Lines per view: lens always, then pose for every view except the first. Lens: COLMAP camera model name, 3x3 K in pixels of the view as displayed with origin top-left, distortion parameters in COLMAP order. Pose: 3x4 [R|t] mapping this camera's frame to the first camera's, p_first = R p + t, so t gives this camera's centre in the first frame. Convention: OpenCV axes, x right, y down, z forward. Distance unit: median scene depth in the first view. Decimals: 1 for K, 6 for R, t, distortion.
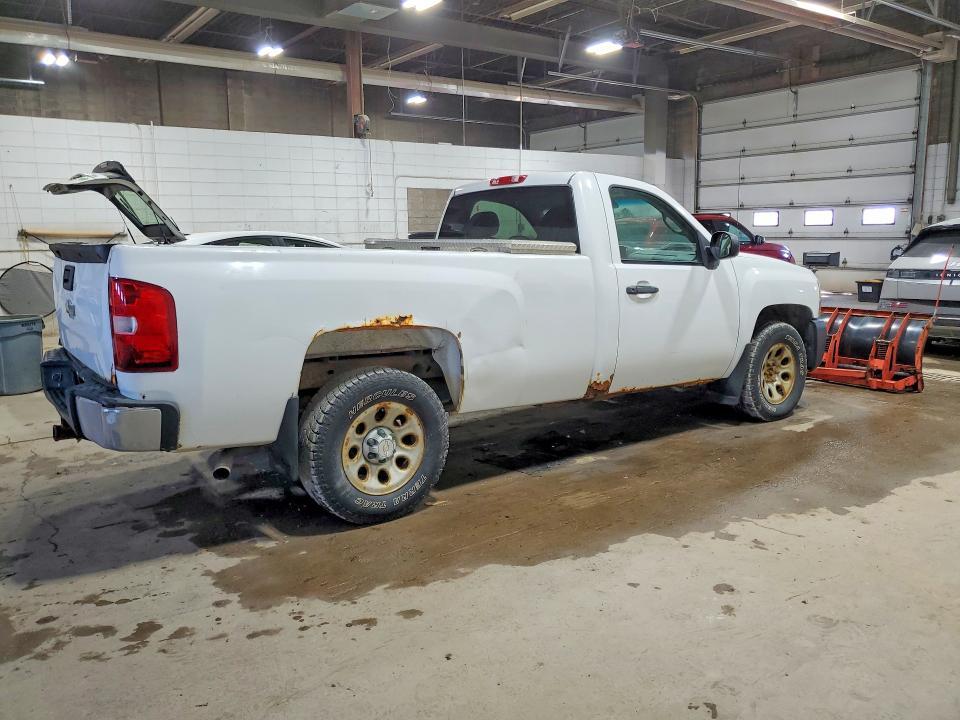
lens RADIAL K [[763.1, 0, 482.1], [0, 763.1, 370.2], [0, 0, 1]] dist [0.003611, 0.011824]
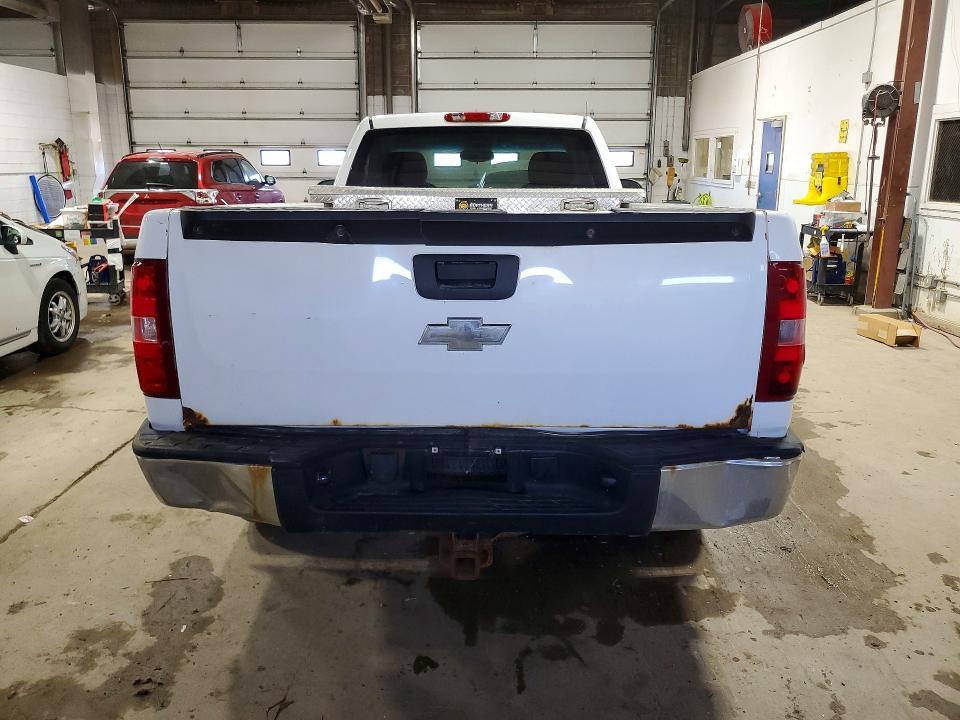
lens RADIAL K [[763.1, 0, 479.6], [0, 763.1, 350.4], [0, 0, 1]] dist [0.003611, 0.011824]
pose [[0.589533, -0.178323, 0.787814, -0.768251], [0.134344, 0.983389, 0.122059, -0.104590], [-0.796494, 0.033880, 0.603697, 0.538170]]
